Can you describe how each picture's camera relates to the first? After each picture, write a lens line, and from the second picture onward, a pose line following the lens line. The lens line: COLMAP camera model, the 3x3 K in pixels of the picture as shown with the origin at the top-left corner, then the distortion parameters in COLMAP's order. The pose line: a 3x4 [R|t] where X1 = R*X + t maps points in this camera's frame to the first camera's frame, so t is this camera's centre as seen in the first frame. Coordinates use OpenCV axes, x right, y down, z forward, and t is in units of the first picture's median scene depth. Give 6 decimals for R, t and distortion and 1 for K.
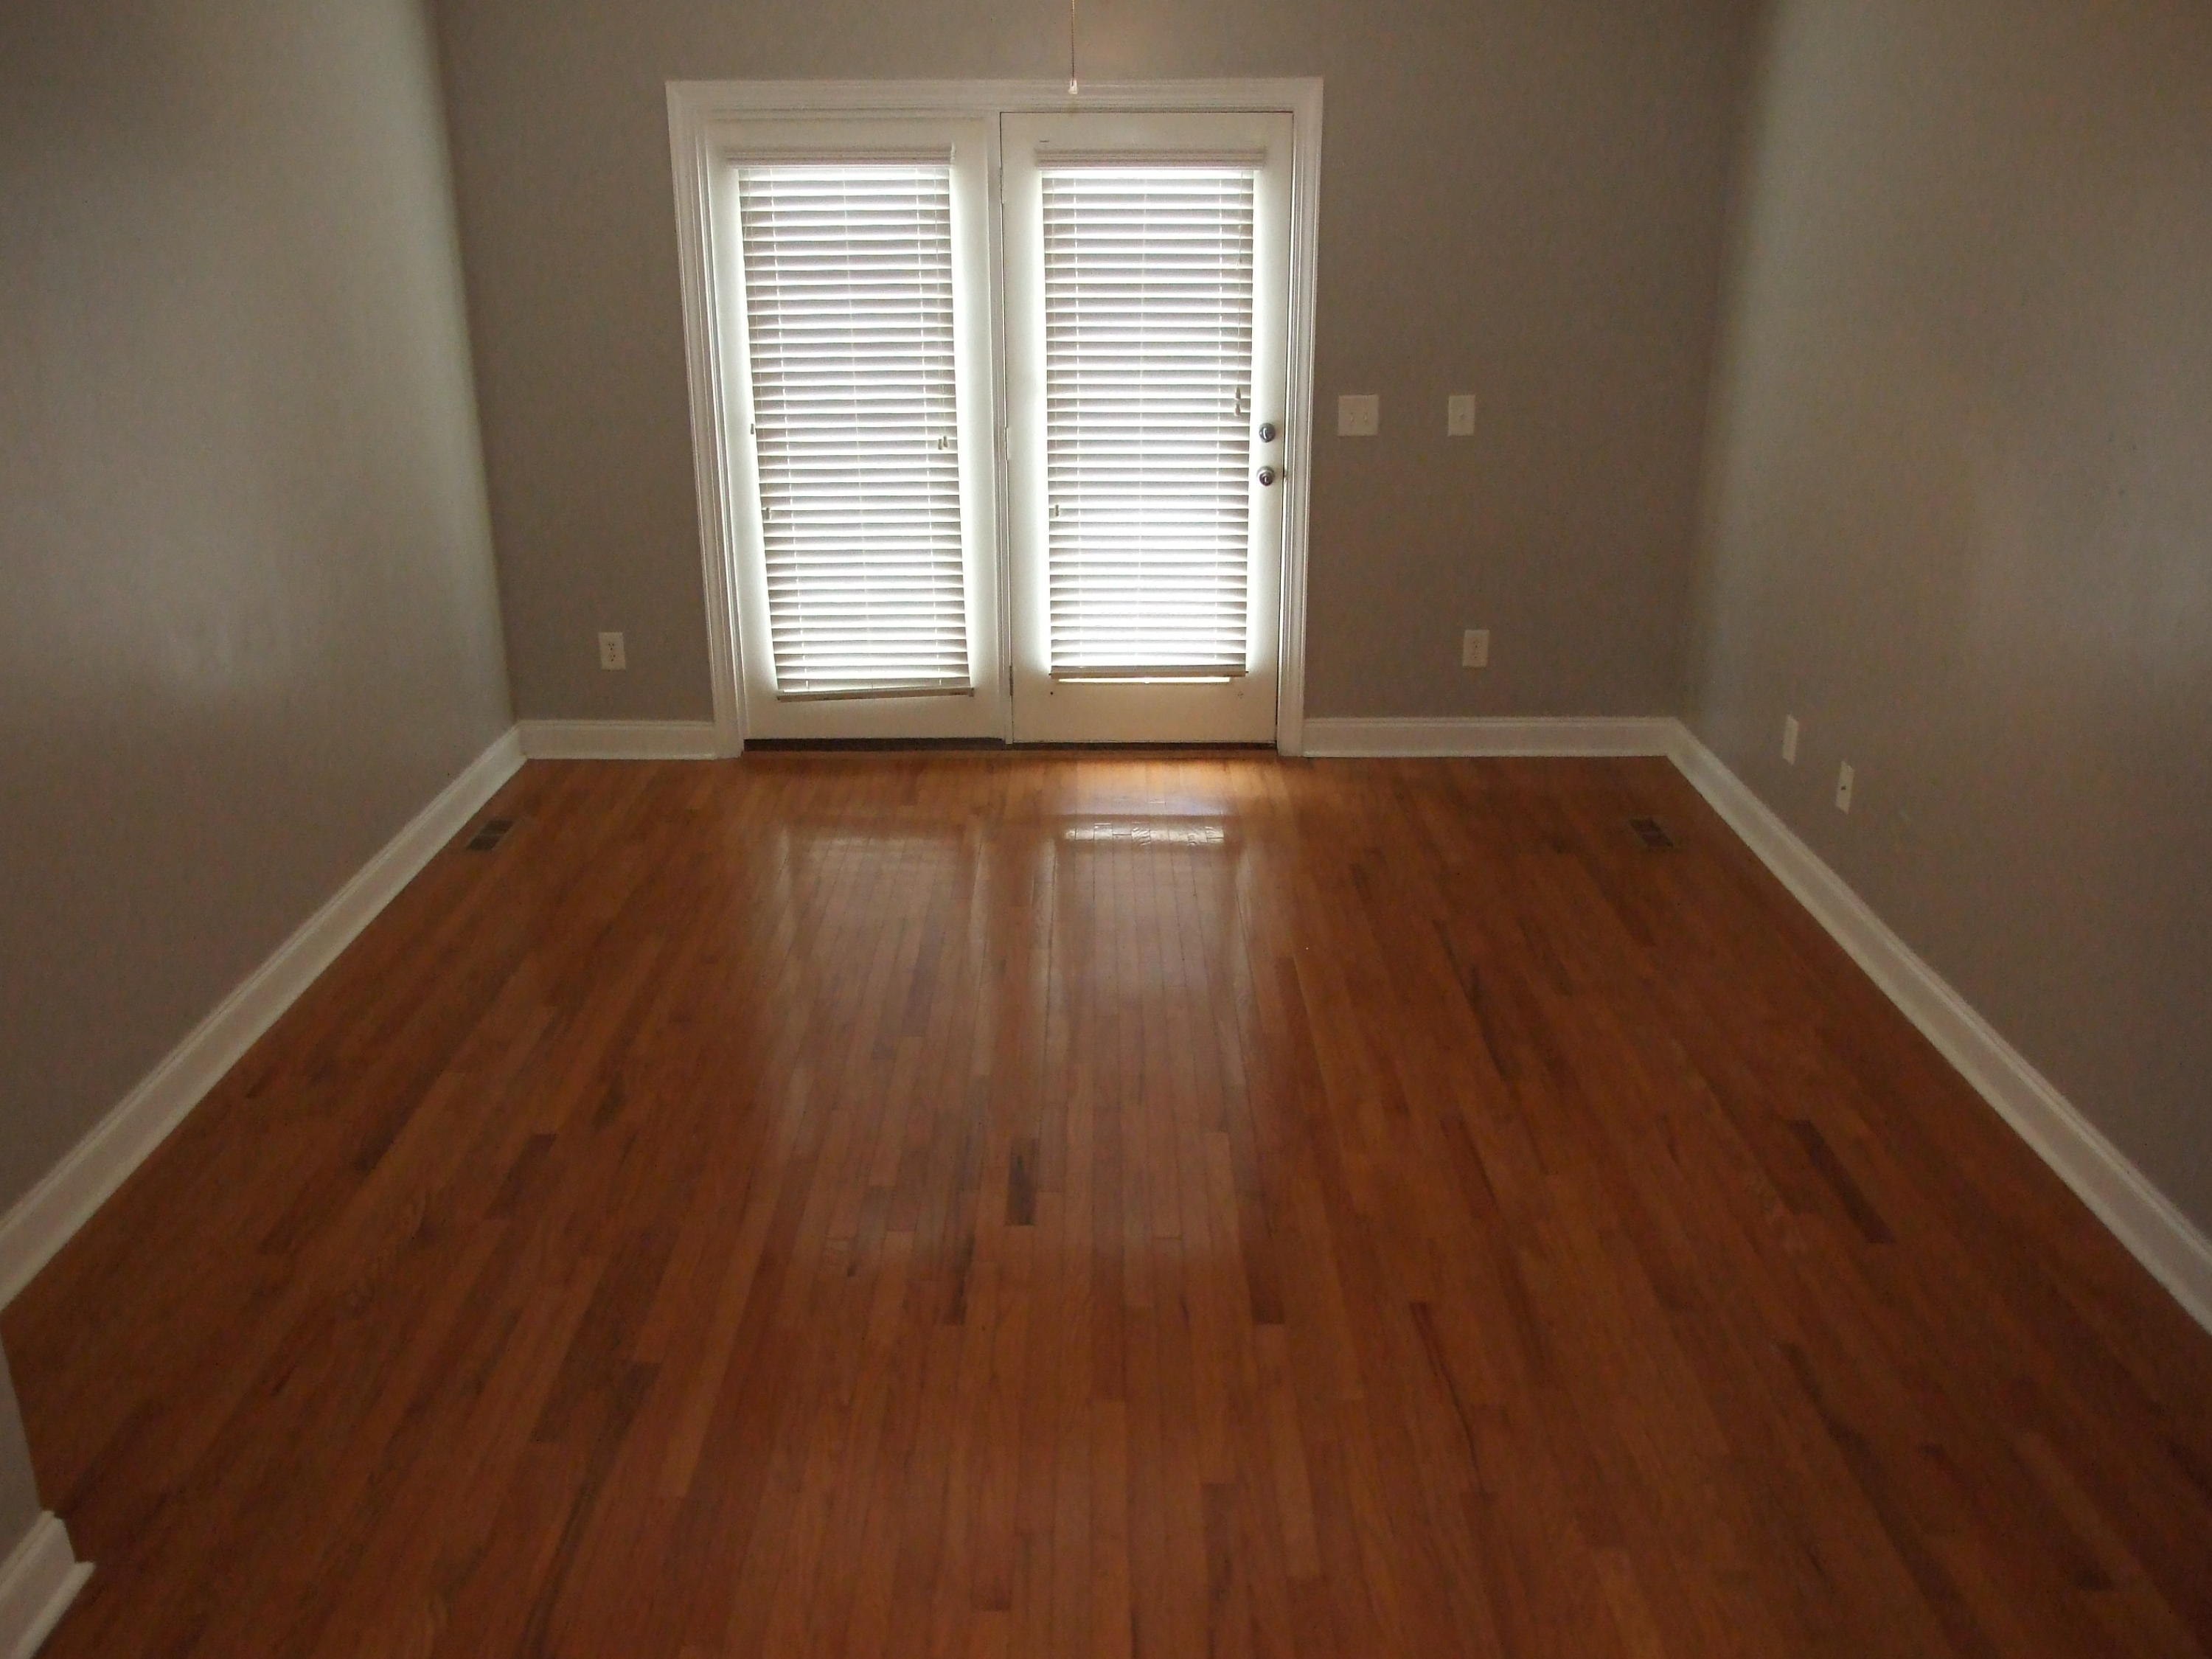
lens RADIAL K [[1817.5, 0, 1106.0], [0, 1817.5, 829.5], [0, 0, 1]] dist [-0.077084, 0.088823]
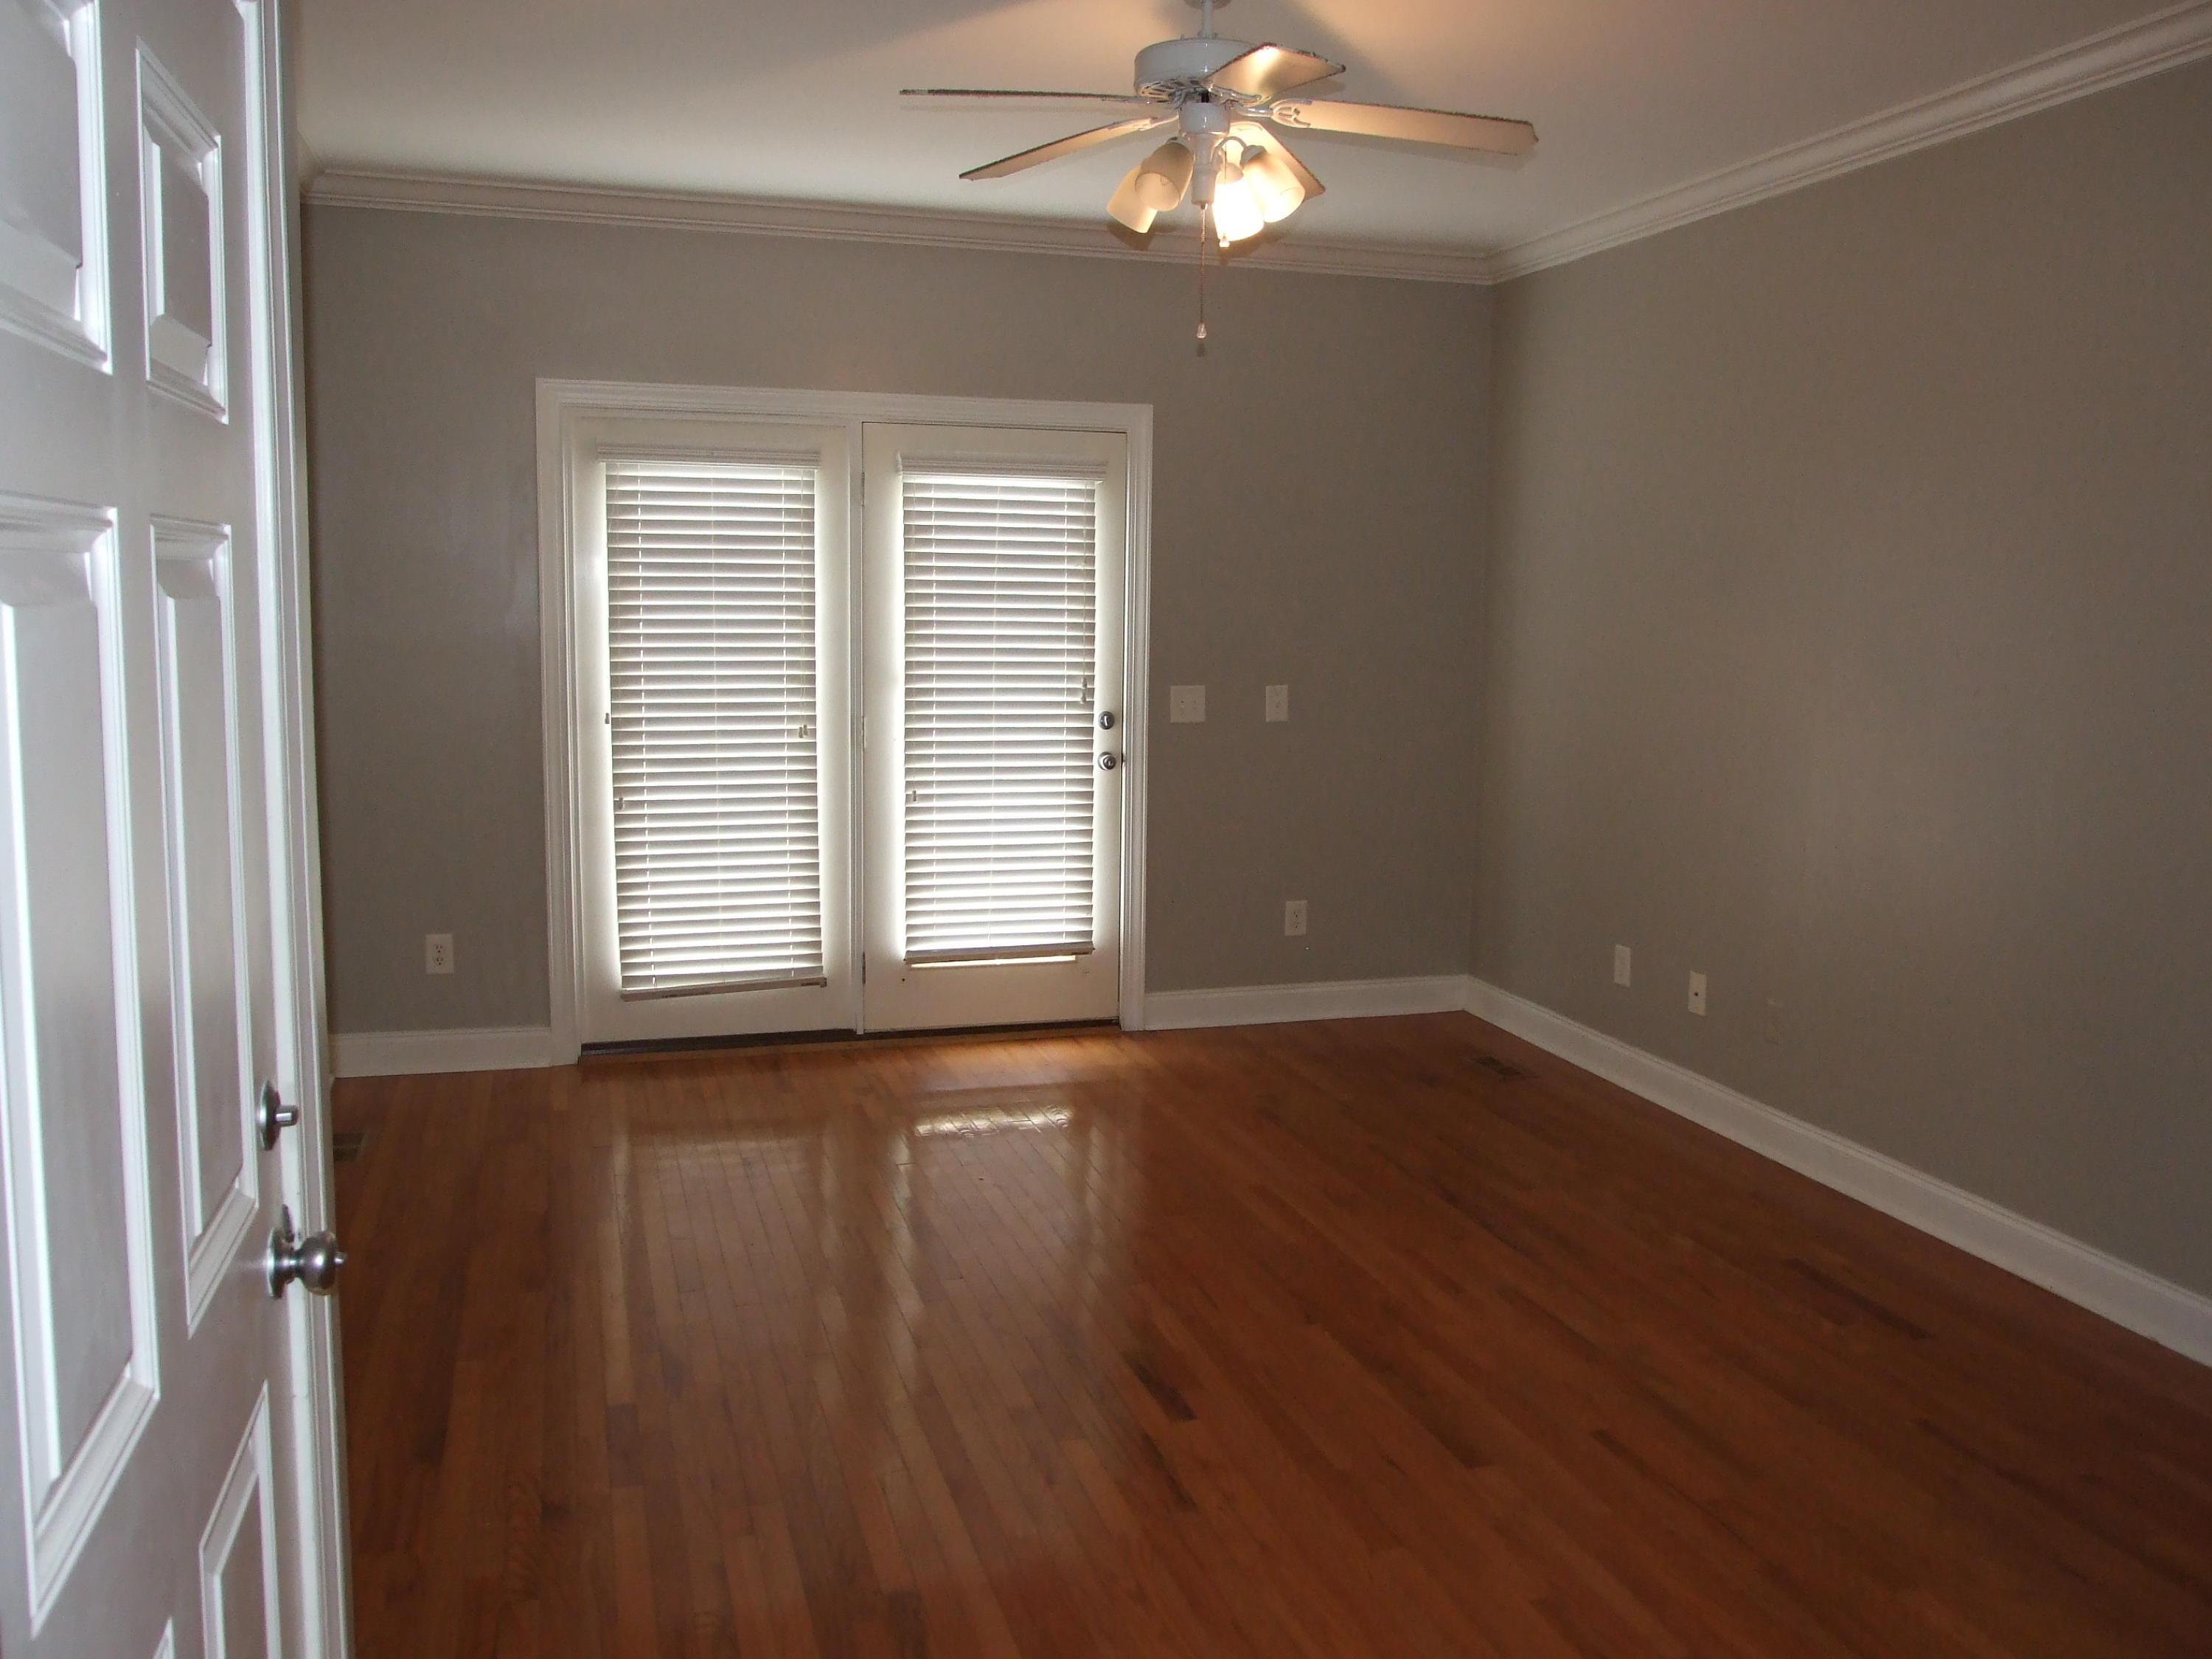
lens RADIAL K [[1817.5, 0, 1106.0], [0, 1817.5, 829.5], [0, 0, 1]] dist [-0.077084, 0.088823]
pose [[0.954164, -0.021478, 0.298513, -0.232028], [0.088095, 0.973389, -0.211550, 0.068977], [-0.286026, 0.228150, 0.930665, 0.021144]]
